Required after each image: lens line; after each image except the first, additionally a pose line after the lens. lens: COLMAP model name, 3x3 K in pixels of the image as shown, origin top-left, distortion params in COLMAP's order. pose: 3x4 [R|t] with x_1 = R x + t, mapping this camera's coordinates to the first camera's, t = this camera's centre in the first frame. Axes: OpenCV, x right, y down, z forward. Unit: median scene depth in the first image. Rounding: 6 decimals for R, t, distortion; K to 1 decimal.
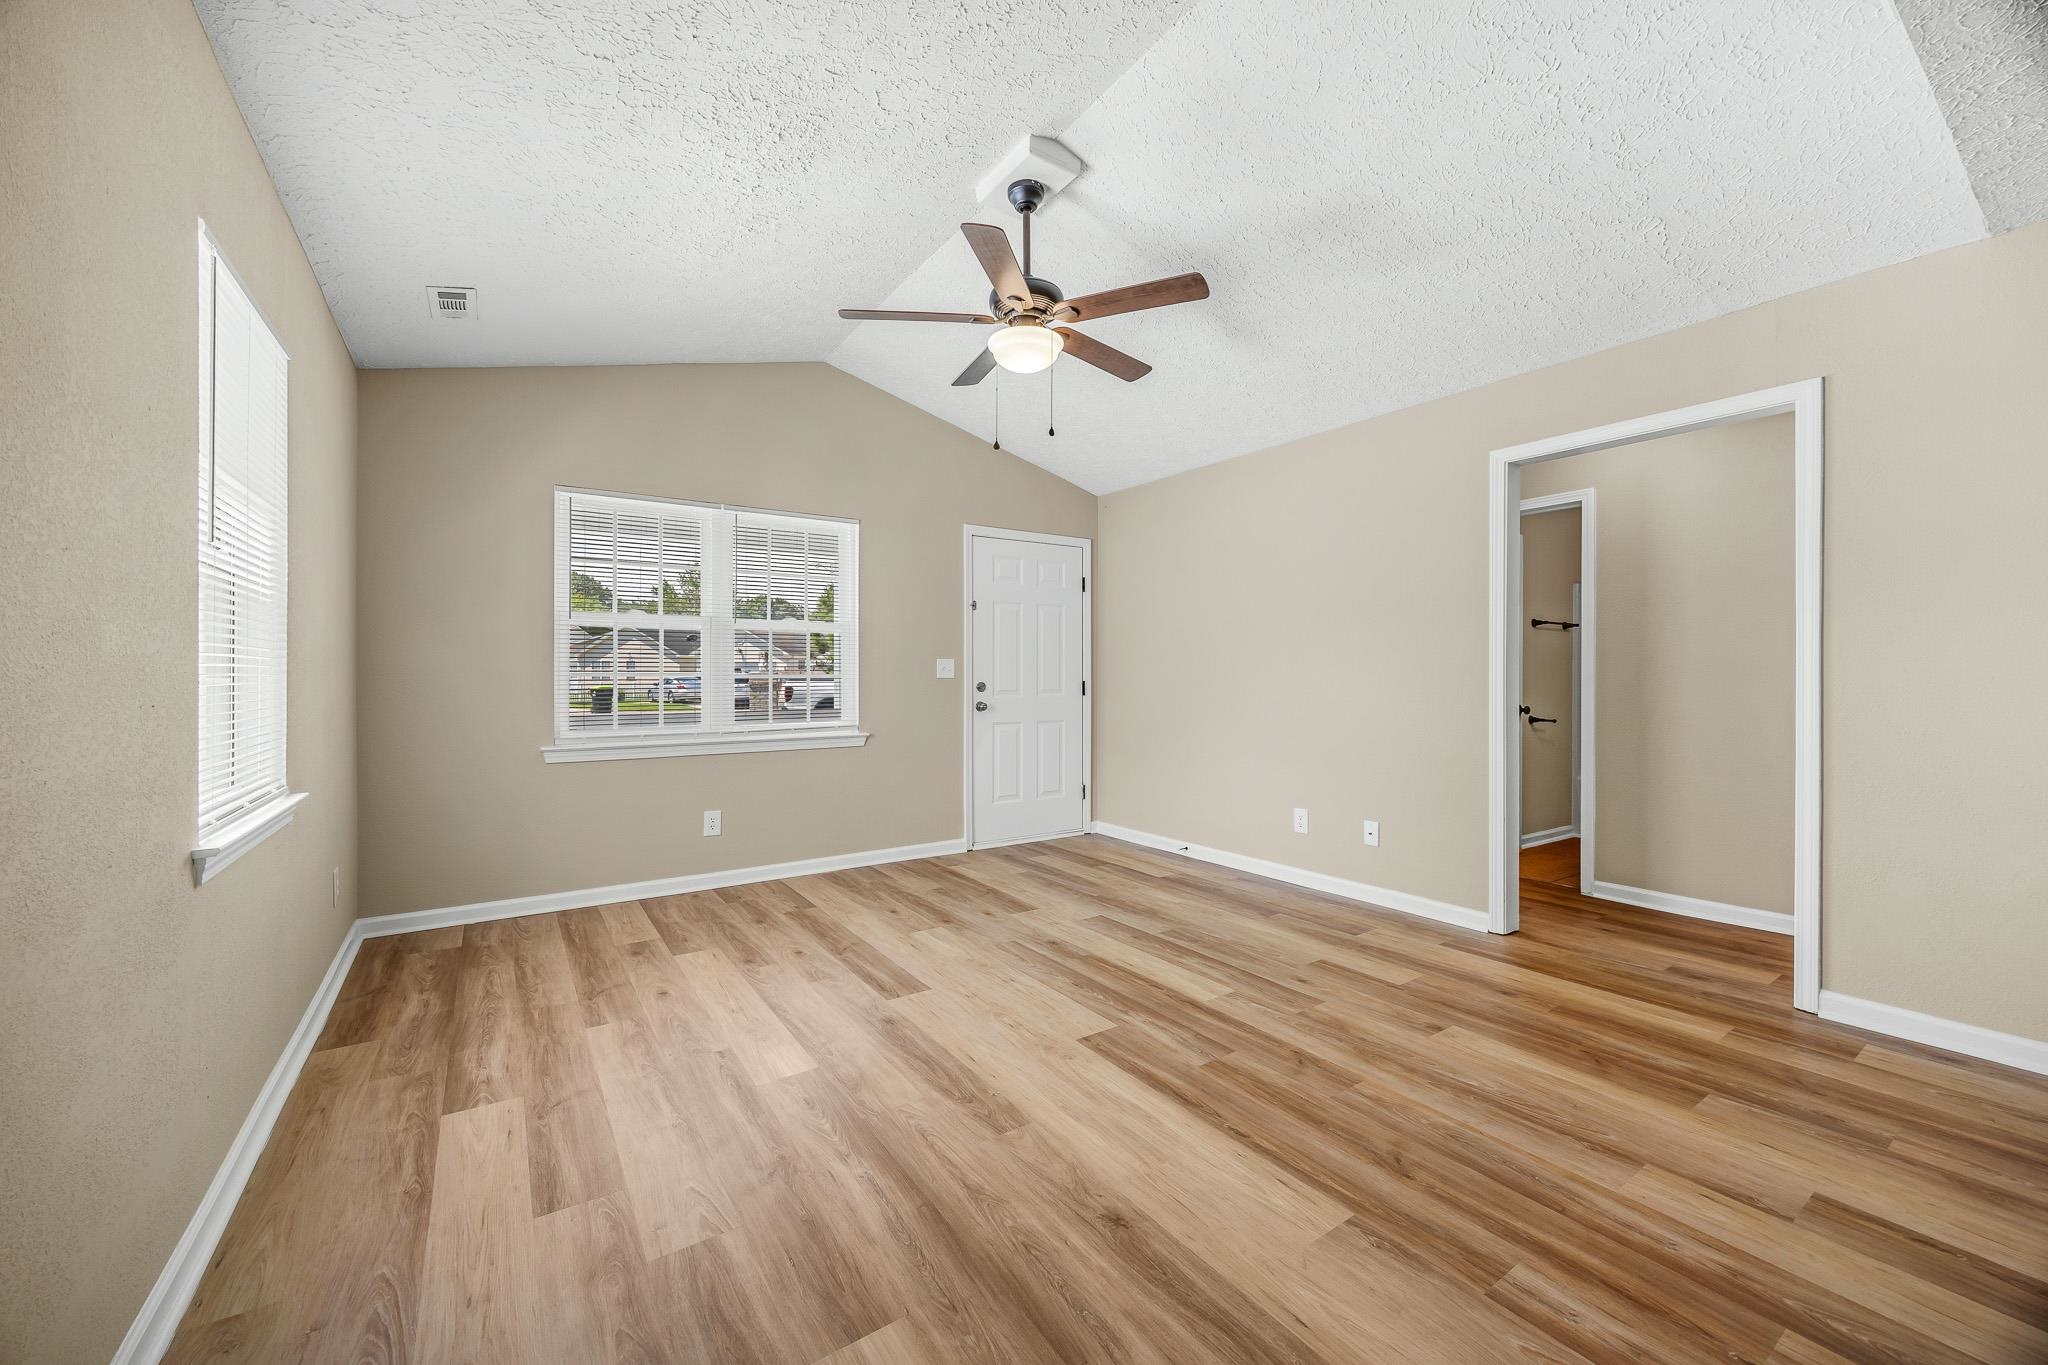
lens RADIAL K [[785.0, 0, 1019.6], [0, 785.0, 678.7], [0, 0, 1]] dist [-0.001492, 0.000076]
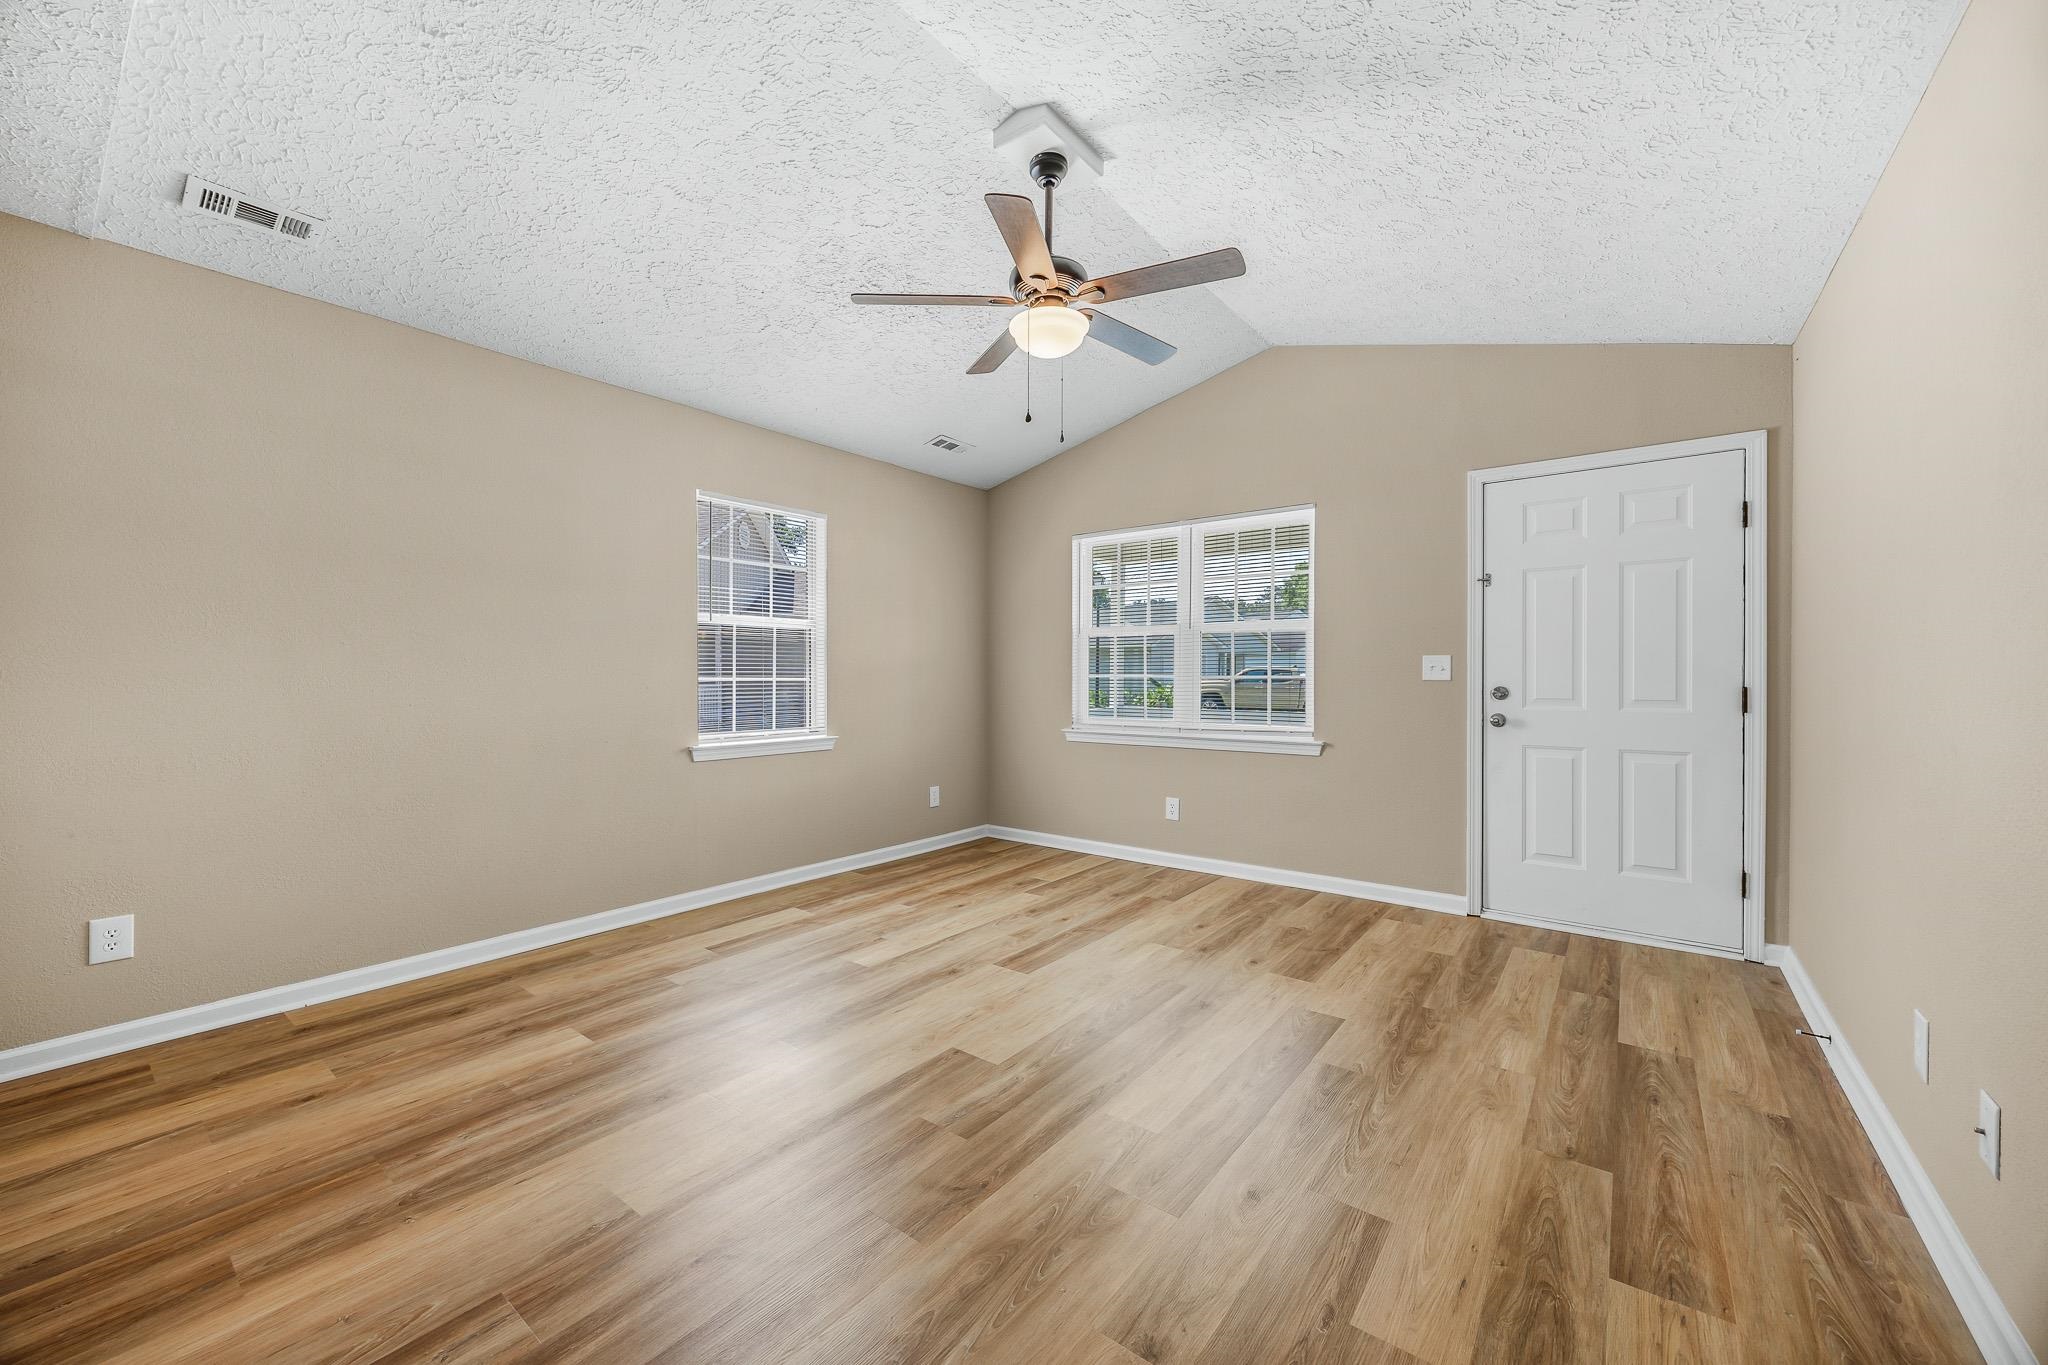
lens RADIAL K [[780.1, 0, 1024.0], [0, 780.1, 682.5], [0, 0, 1]] dist [-0.002088, -0.000016]
pose [[0.311953, 0.008238, -0.950062, 0.796966], [-0.003706, 0.999965, 0.007454, -0.004191], [0.950090, 0.001195, 0.311972, 0.604798]]
